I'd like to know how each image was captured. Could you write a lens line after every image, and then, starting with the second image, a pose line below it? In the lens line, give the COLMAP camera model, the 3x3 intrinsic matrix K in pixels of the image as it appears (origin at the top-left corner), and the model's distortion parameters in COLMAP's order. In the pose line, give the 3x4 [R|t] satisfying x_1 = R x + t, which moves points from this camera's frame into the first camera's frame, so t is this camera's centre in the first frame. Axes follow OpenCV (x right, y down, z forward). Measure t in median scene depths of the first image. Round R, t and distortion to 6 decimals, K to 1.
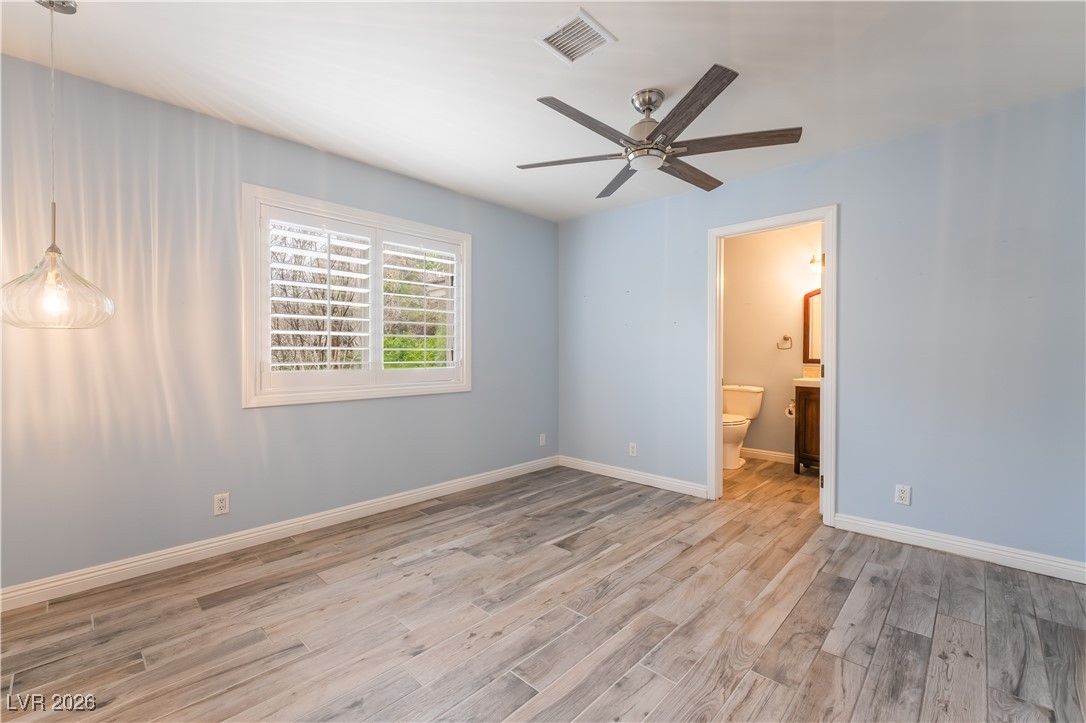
lens RADIAL K [[450.6, 0, 543.0], [0, 450.6, 361.5], [0, 0, 1]] dist [0.000258, 0.000211]
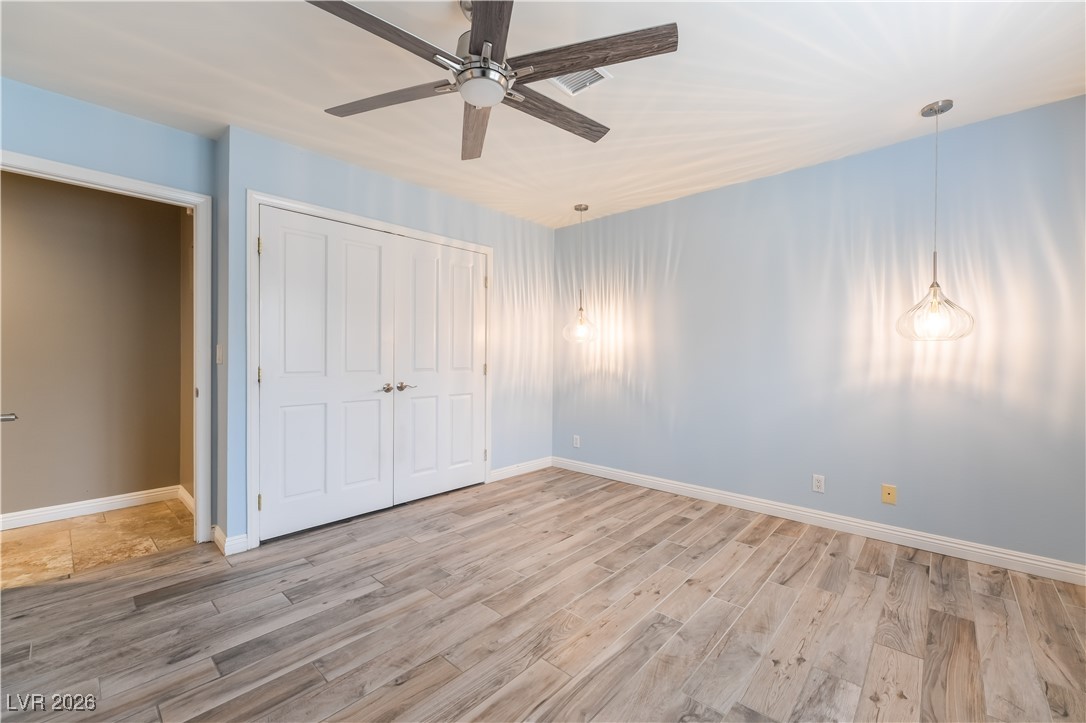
lens RADIAL K [[450.6, 0, 543.0], [0, 450.6, 361.5], [0, 0, 1]] dist [0.000258, 0.000211]
pose [[-0.999642, -0.004095, -0.026434, 0.162894], [-0.004879, 0.999547, 0.029689, -0.043481], [0.026301, 0.029807, -0.999210, 1.912712]]
